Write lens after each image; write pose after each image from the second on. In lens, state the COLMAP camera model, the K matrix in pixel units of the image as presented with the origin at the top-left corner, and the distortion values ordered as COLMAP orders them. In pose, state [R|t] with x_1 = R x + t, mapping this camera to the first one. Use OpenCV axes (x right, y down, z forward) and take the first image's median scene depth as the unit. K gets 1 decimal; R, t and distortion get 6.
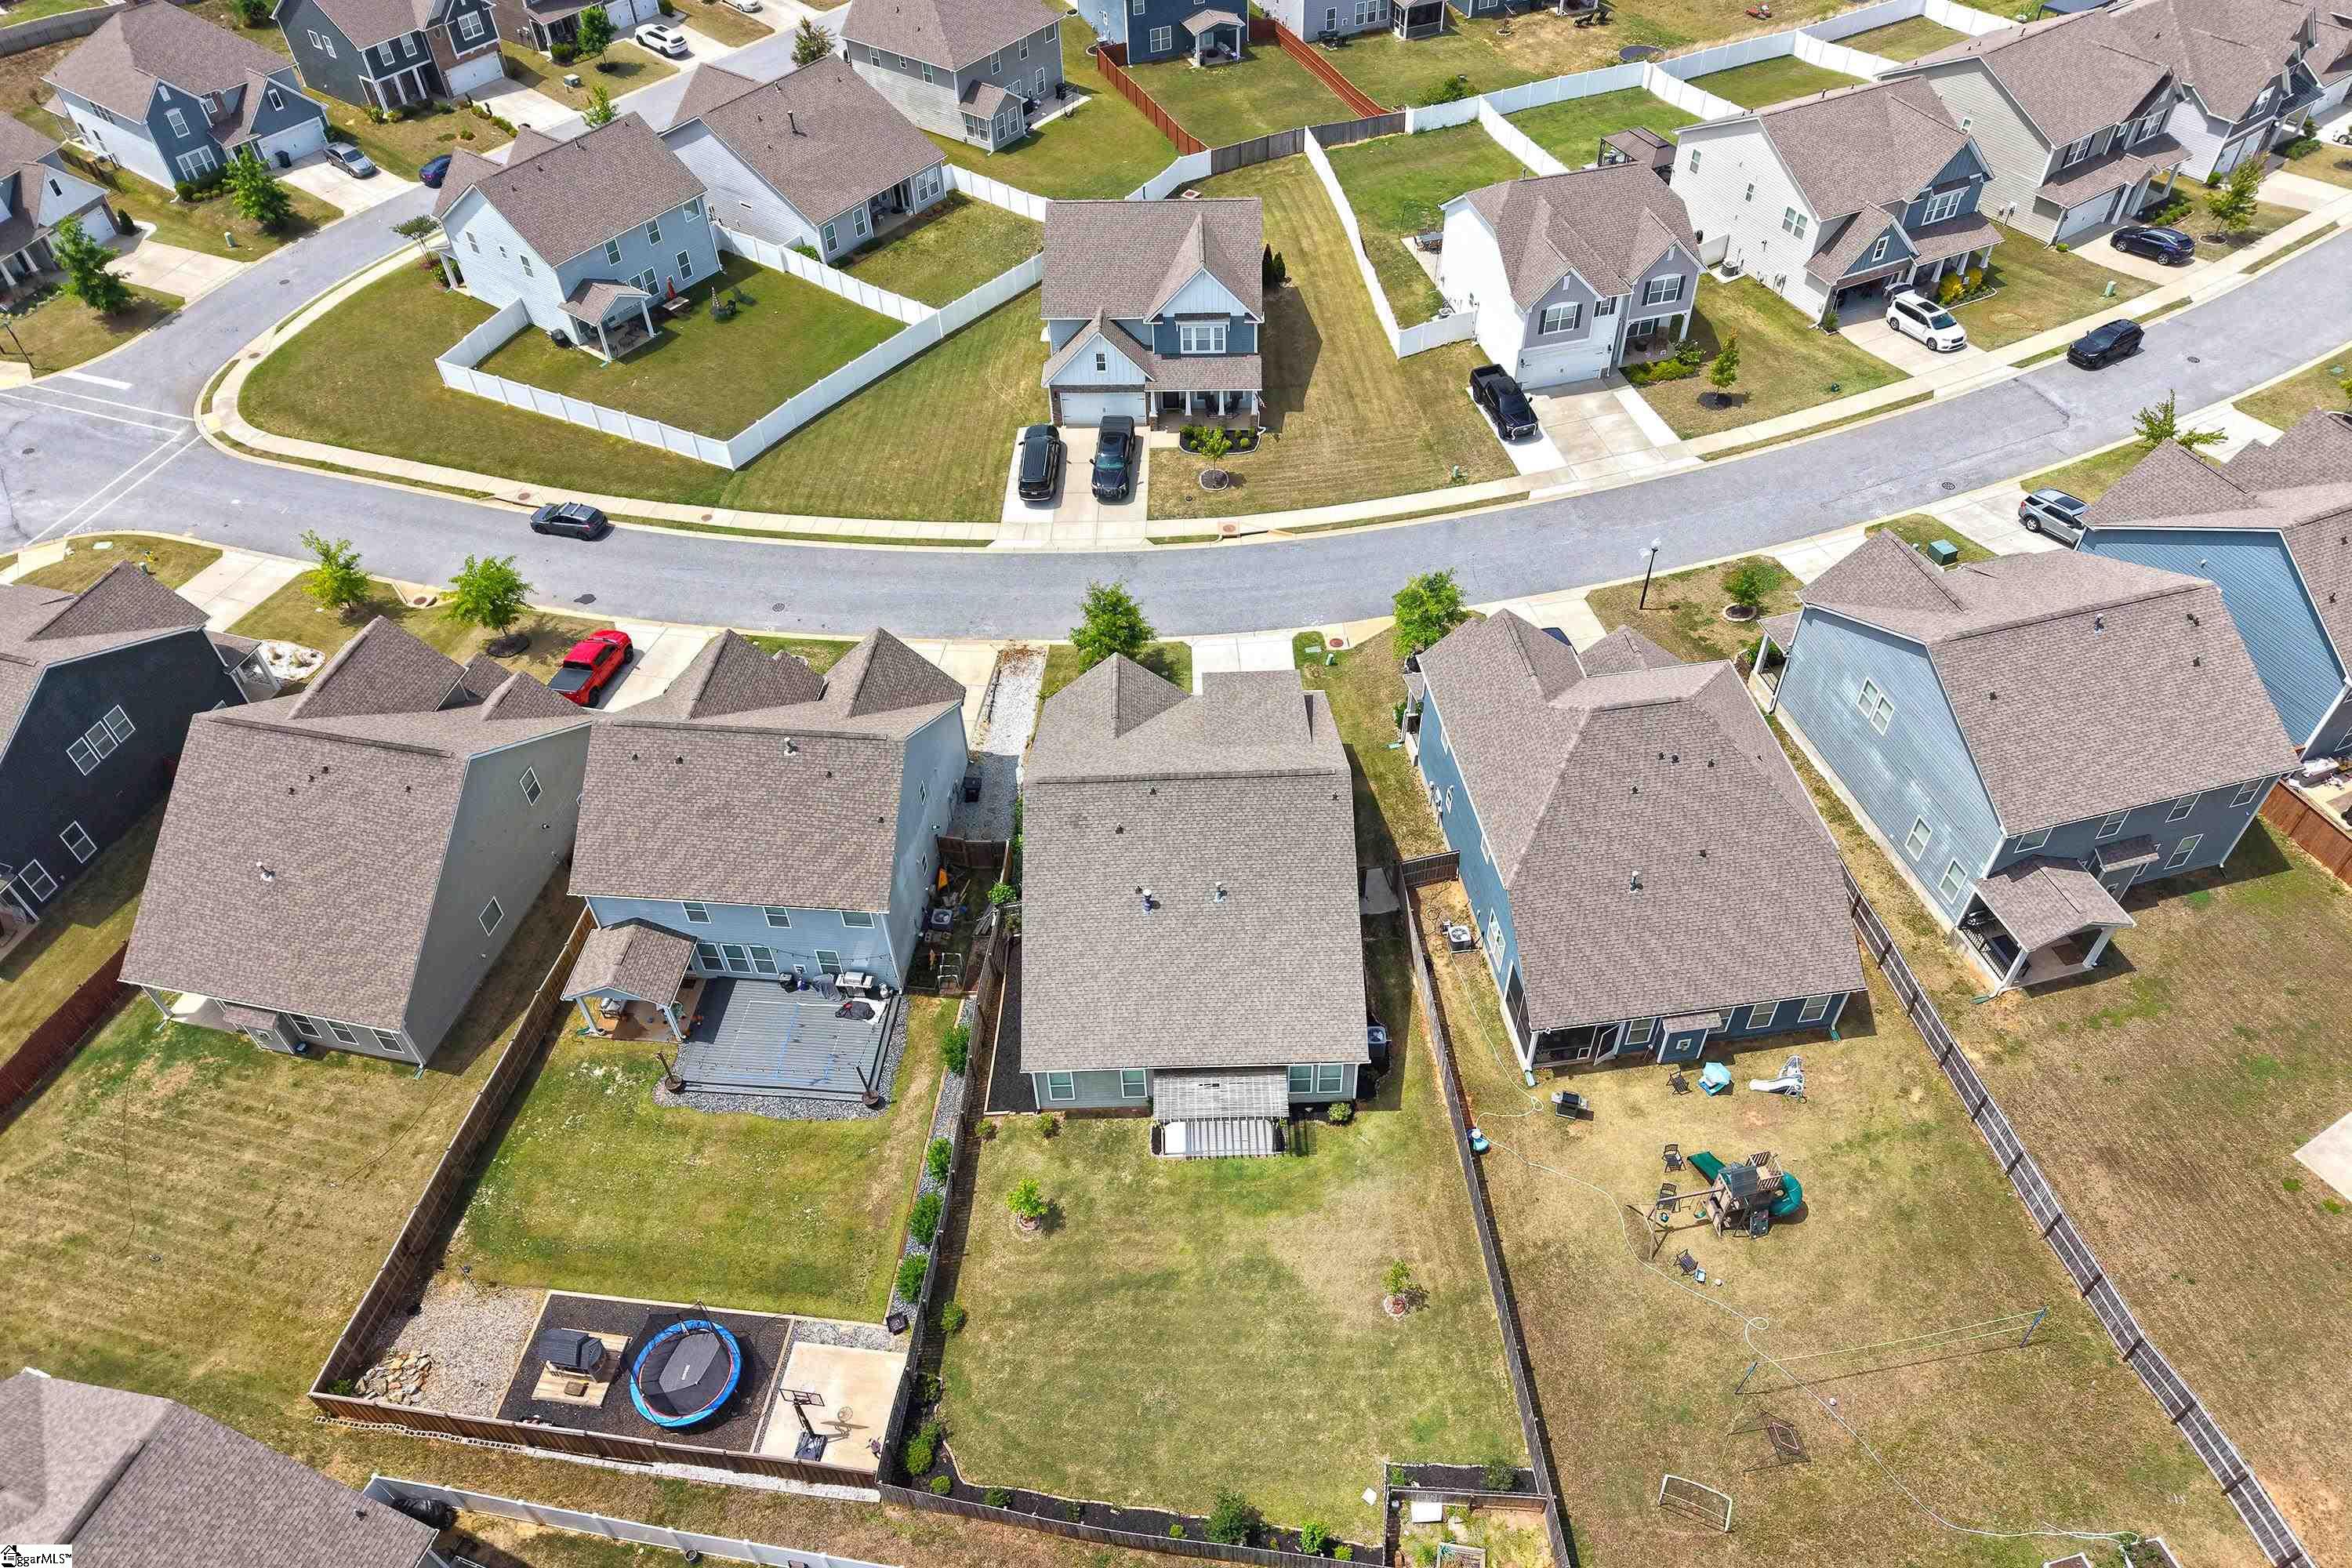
lens RADIAL K [[1594.0, 0, 1176.0], [0, 1594.0, 784.0], [0, 0, 1]] dist [0.064314, -0.084950]
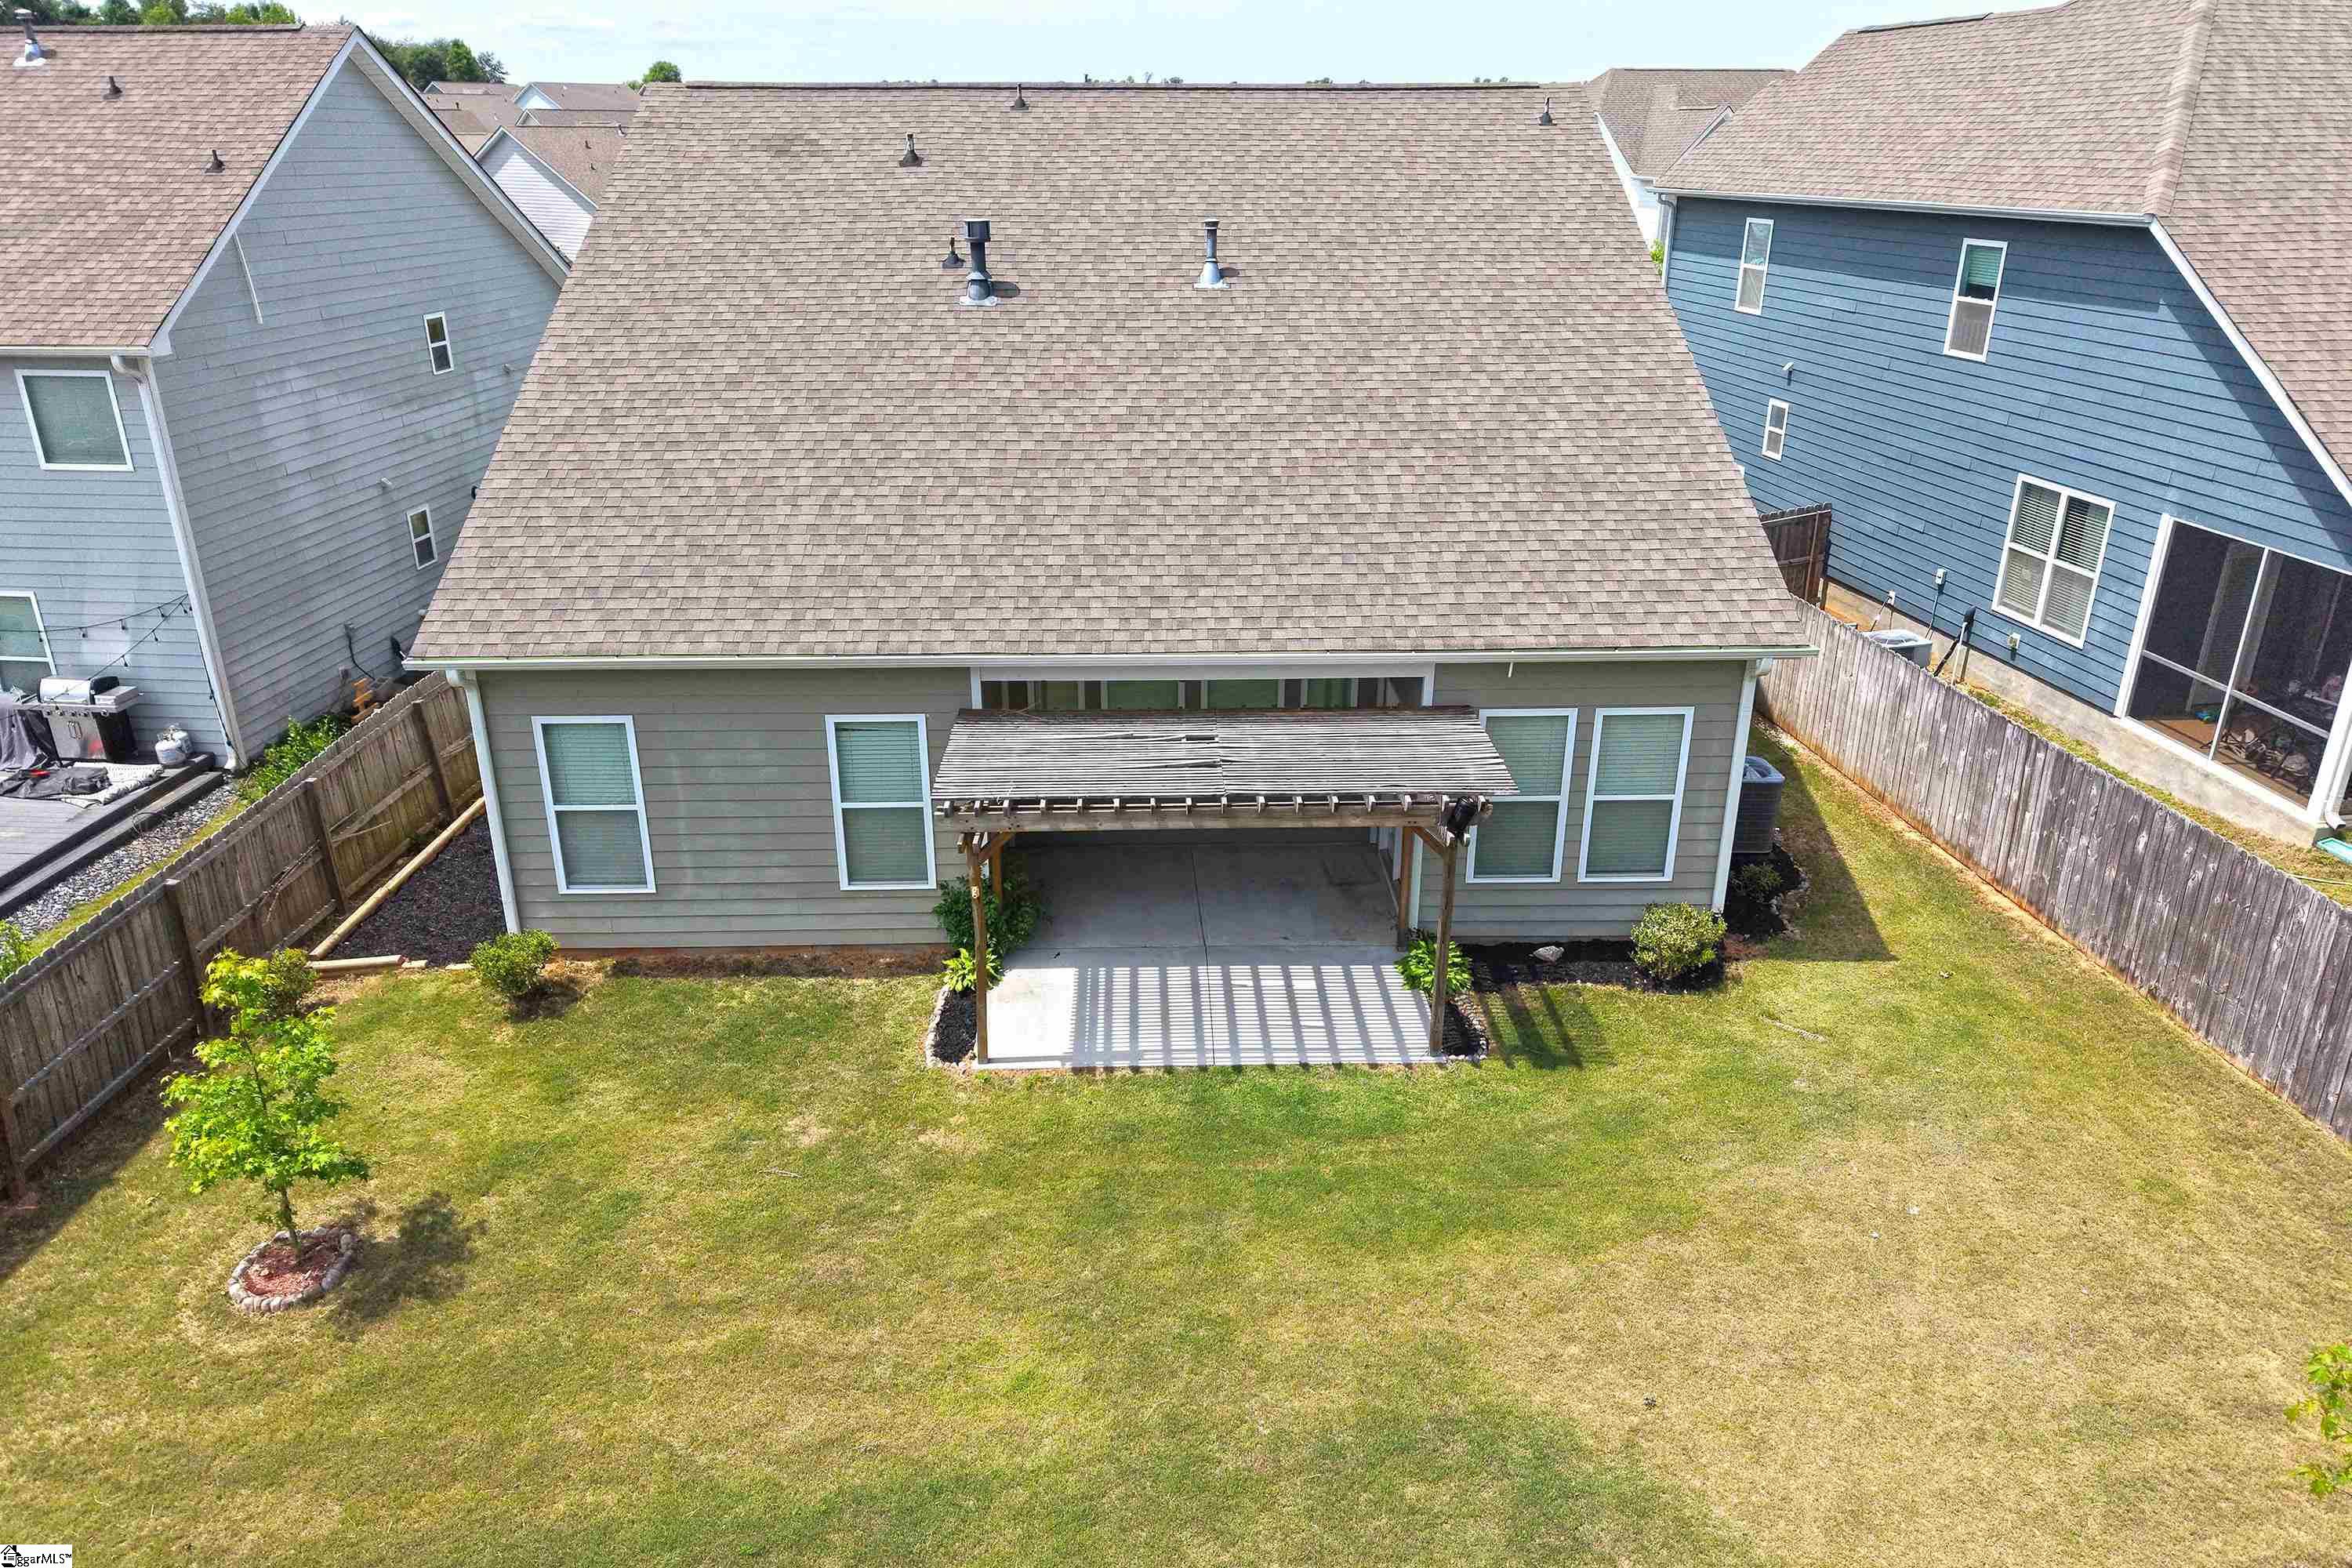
lens RADIAL K [[1594.0, 0, 1176.0], [0, 1594.0, 784.0], [0, 0, 1]] dist [0.064314, -0.084950]
pose [[0.999511, 0.022147, 0.022056, 0.010475], [-0.011582, 0.917841, -0.396779, 0.194735], [-0.029031, 0.396329, 0.917649, 0.514614]]
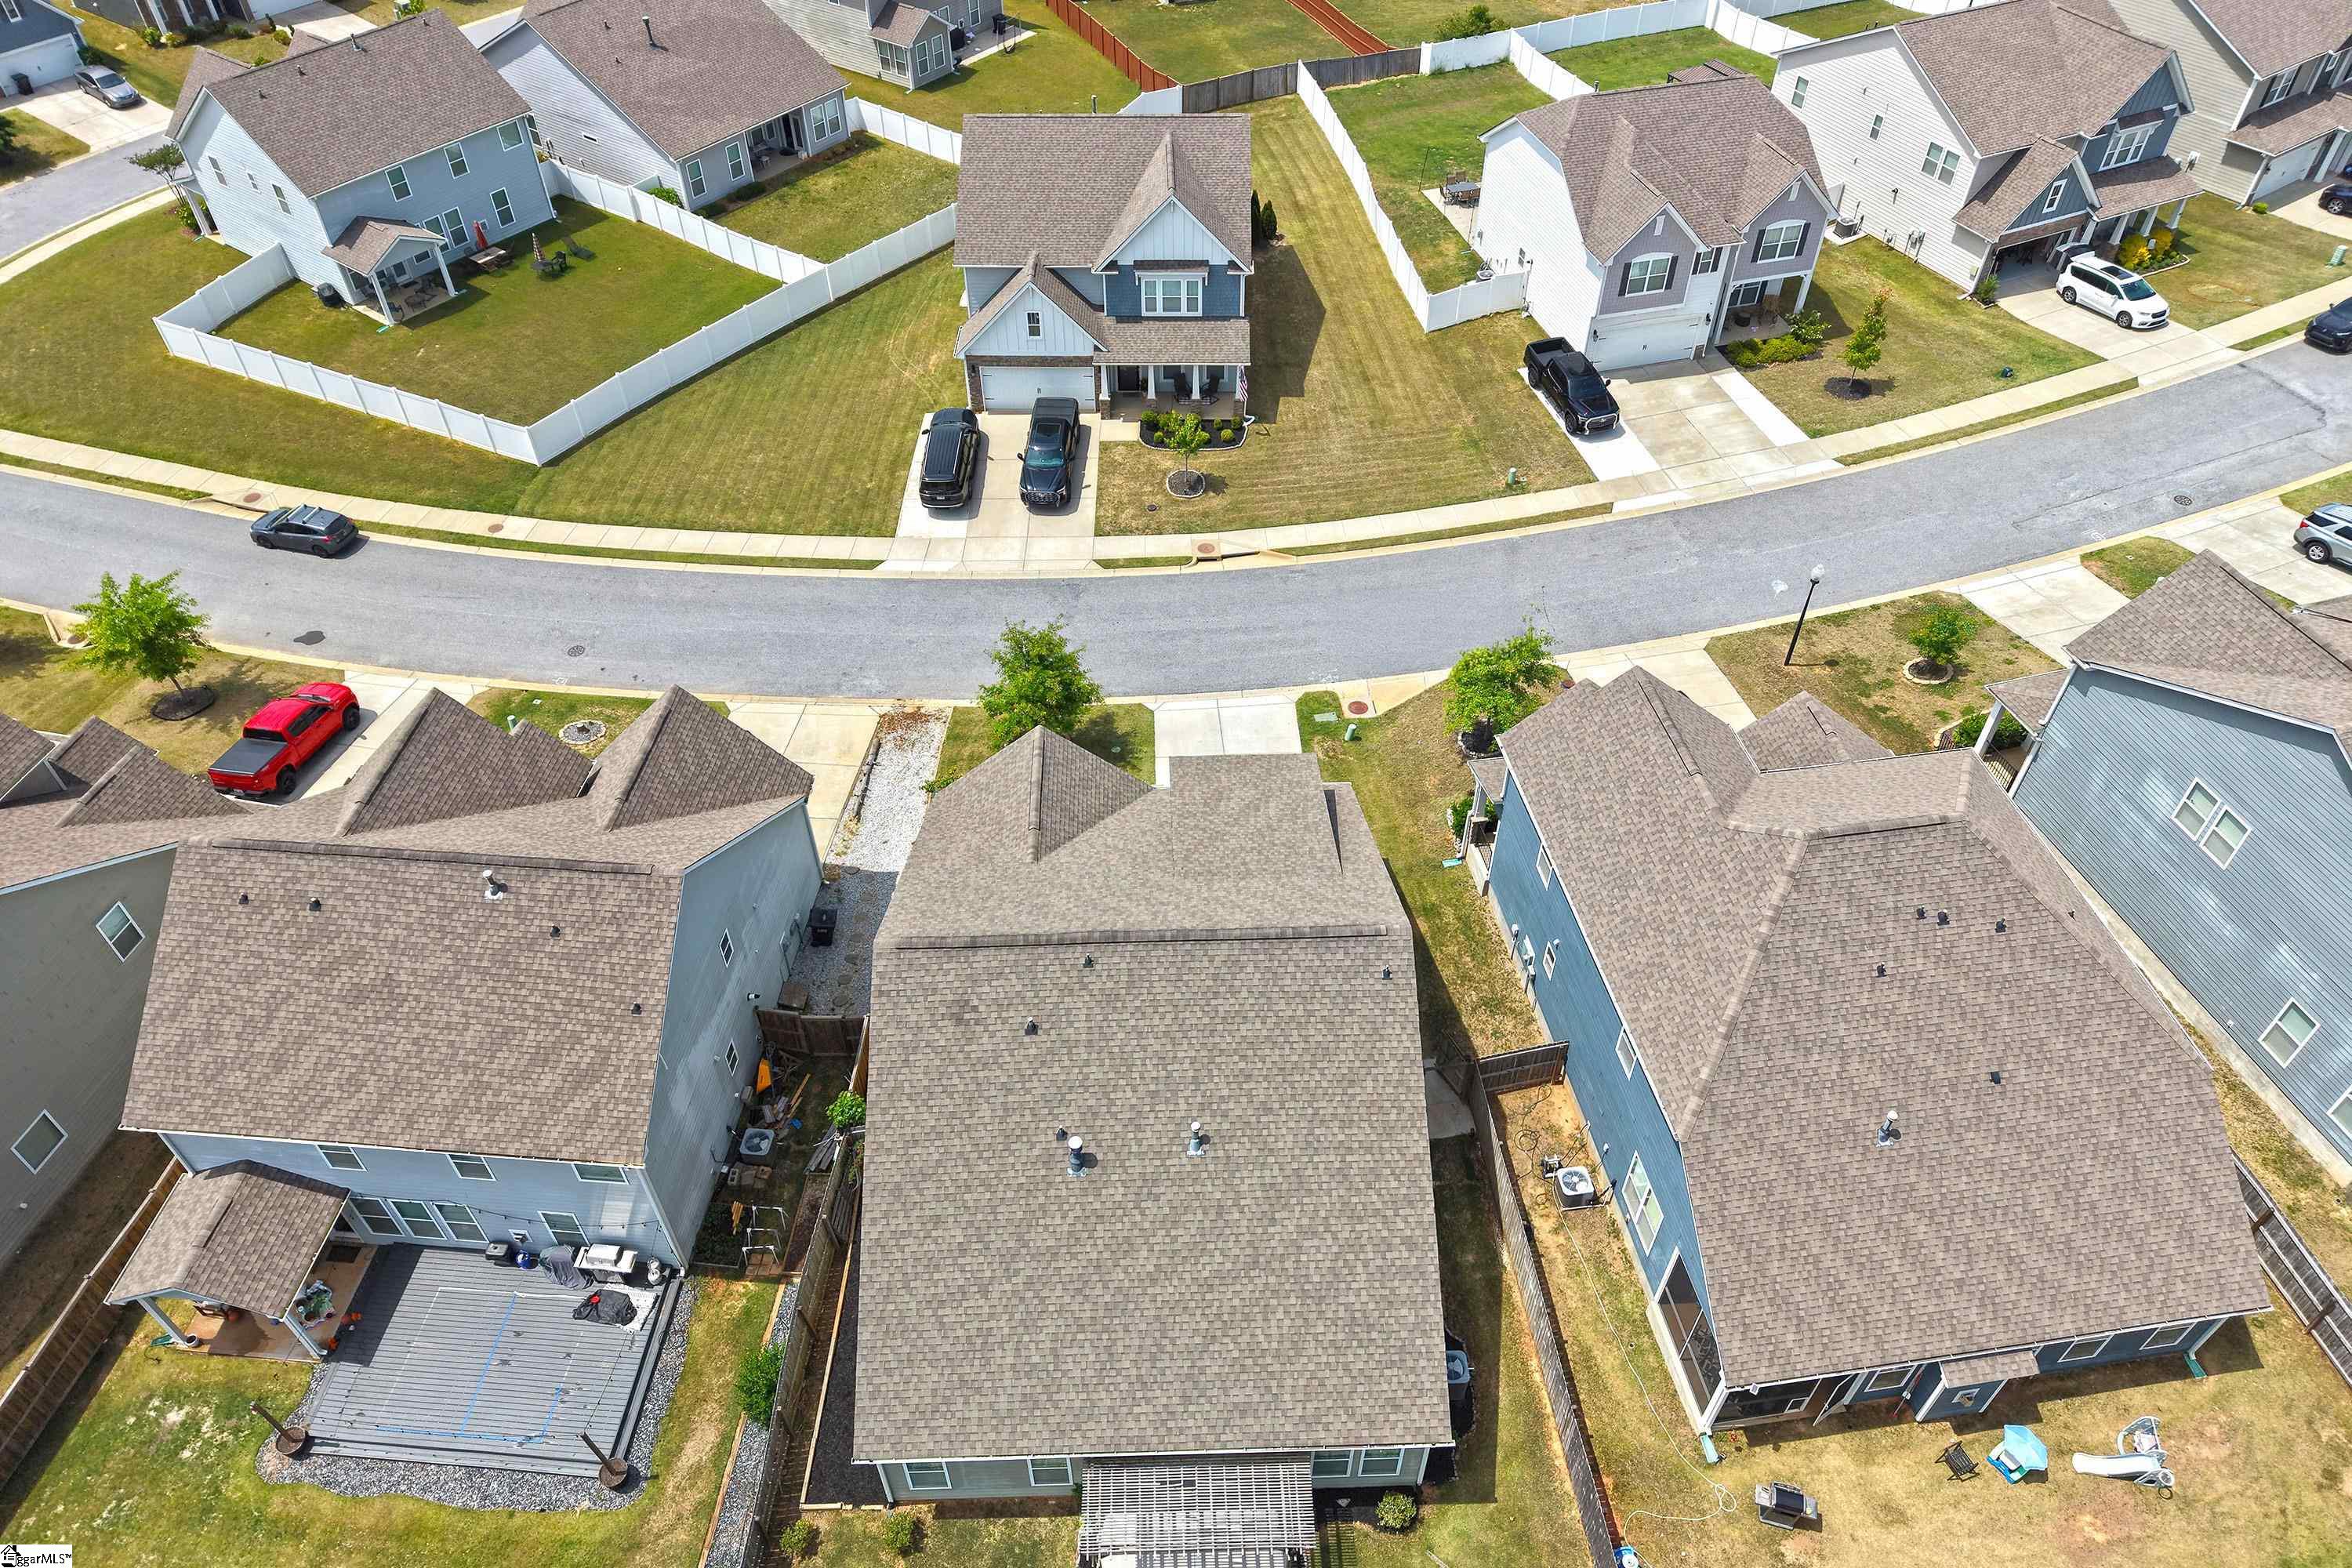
lens RADIAL K [[1563.6, 0, 1172.6], [0, 1563.6, 770.7], [0, 0, 1]] dist [0.024032, -0.021625]
pose [[0.999753, 0.006563, 0.021240, 0.003291], [-0.005962, 0.999584, -0.028226, -0.036542], [-0.021416, 0.028092, 0.999376, 0.279382]]
